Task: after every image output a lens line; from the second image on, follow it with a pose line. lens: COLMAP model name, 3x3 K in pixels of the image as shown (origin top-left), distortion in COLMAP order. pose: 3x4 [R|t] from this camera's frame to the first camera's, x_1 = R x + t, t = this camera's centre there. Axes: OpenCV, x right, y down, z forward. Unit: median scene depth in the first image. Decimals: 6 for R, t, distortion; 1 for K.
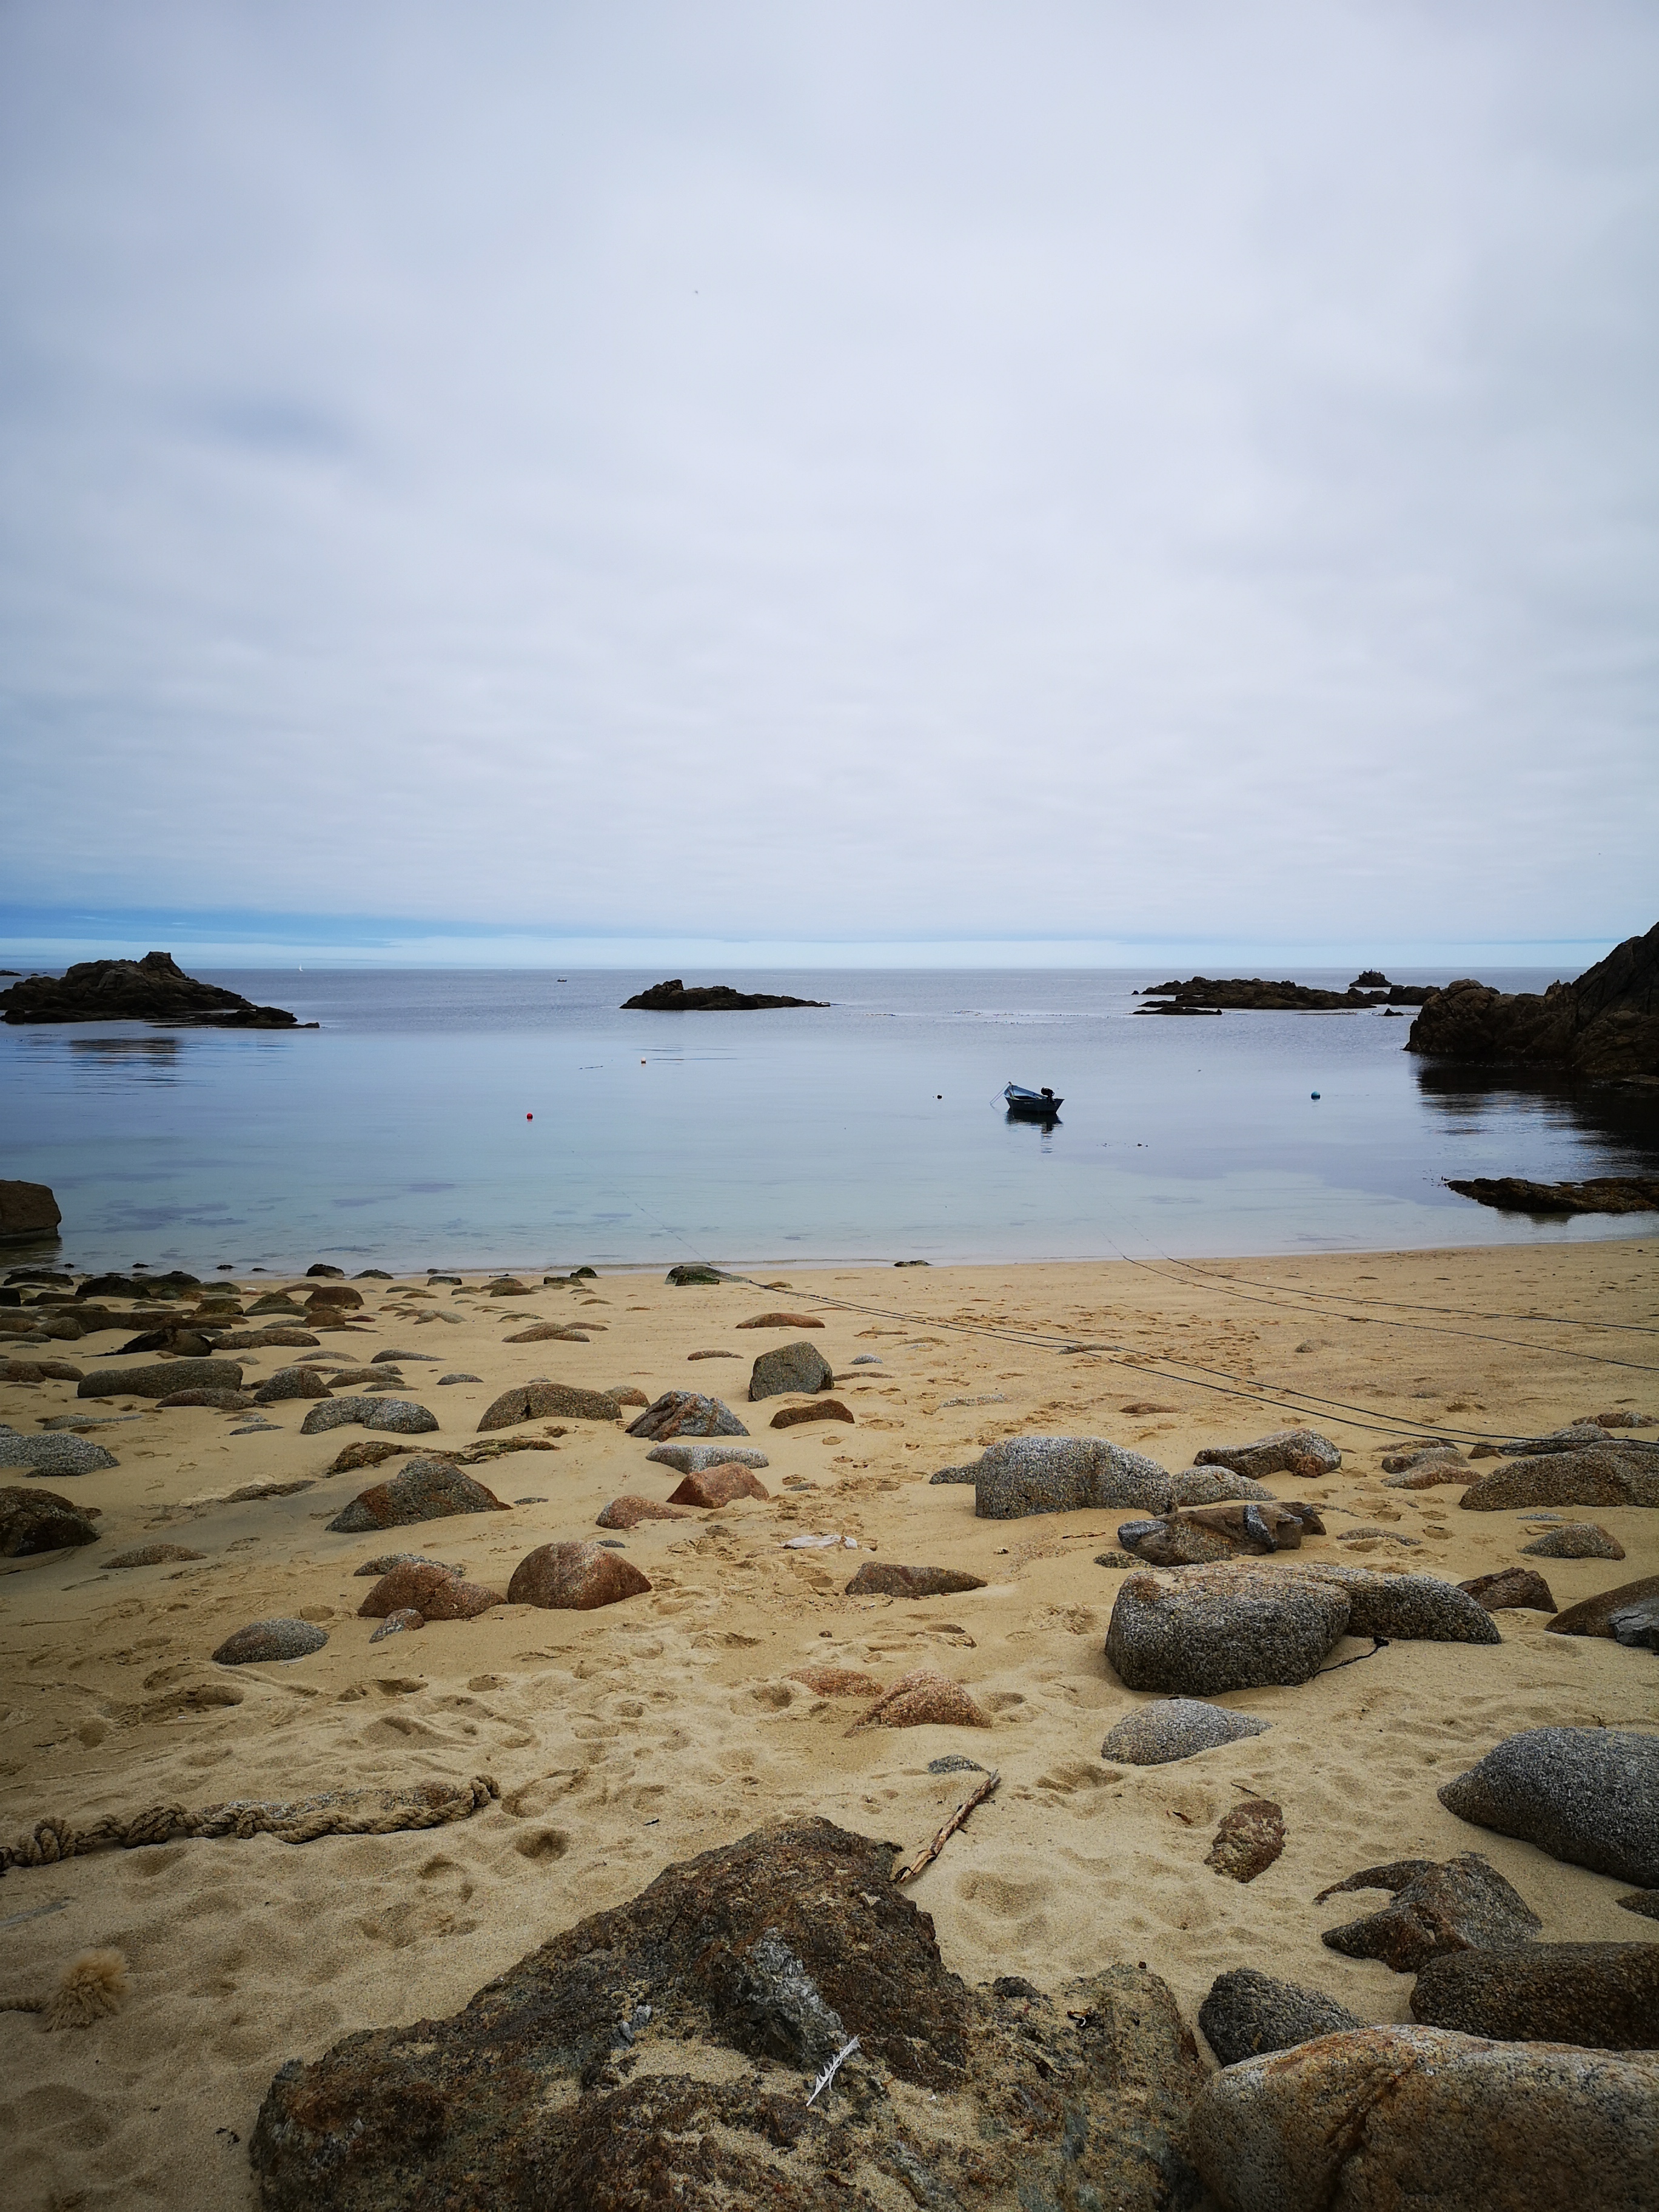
lens RADIAL K [[1731.2, 0, 838.7], [0, 1731.2, 1099.1], [0, 0, 1]] dist [0.071215, -0.048819]
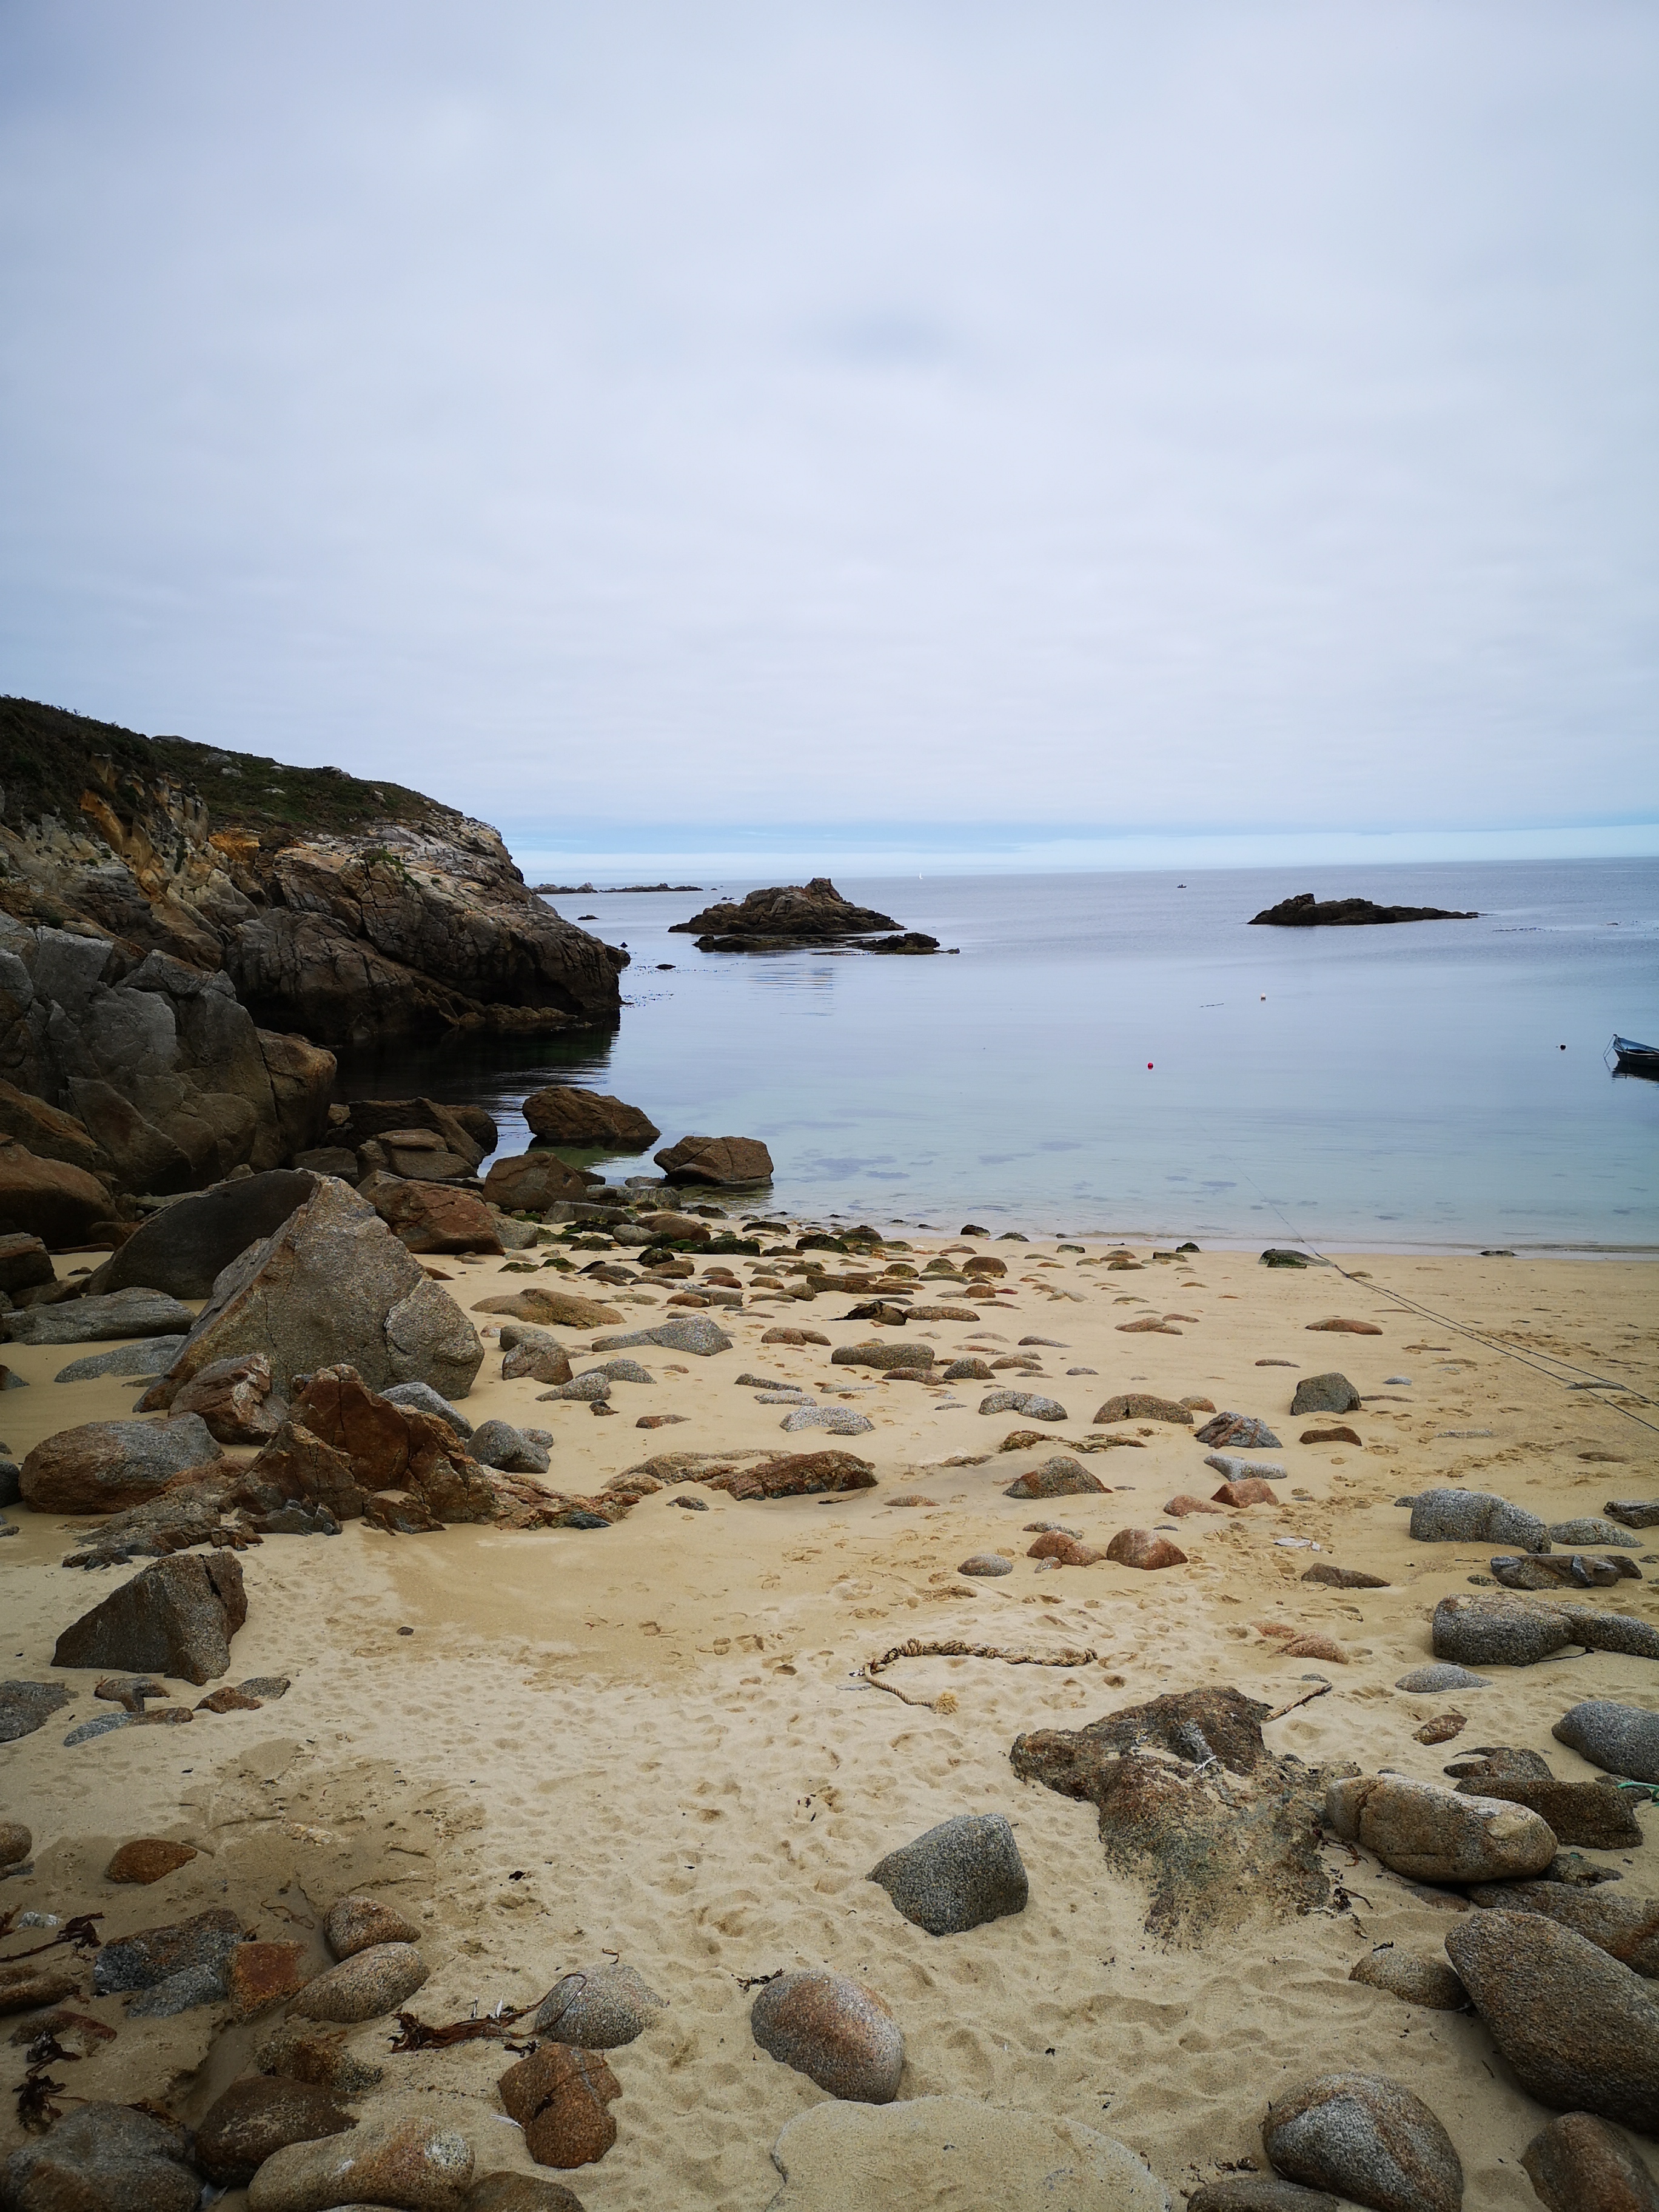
lens RADIAL K [[1731.2, 0, 825.2], [0, 1731.2, 1103.4], [0, 0, 1]] dist [0.071215, -0.048819]
pose [[0.934296, 0.028878, -0.355328, 0.142897], [-0.007733, 0.998121, 0.060786, -0.249722], [0.356416, -0.054044, 0.932763, -0.656942]]
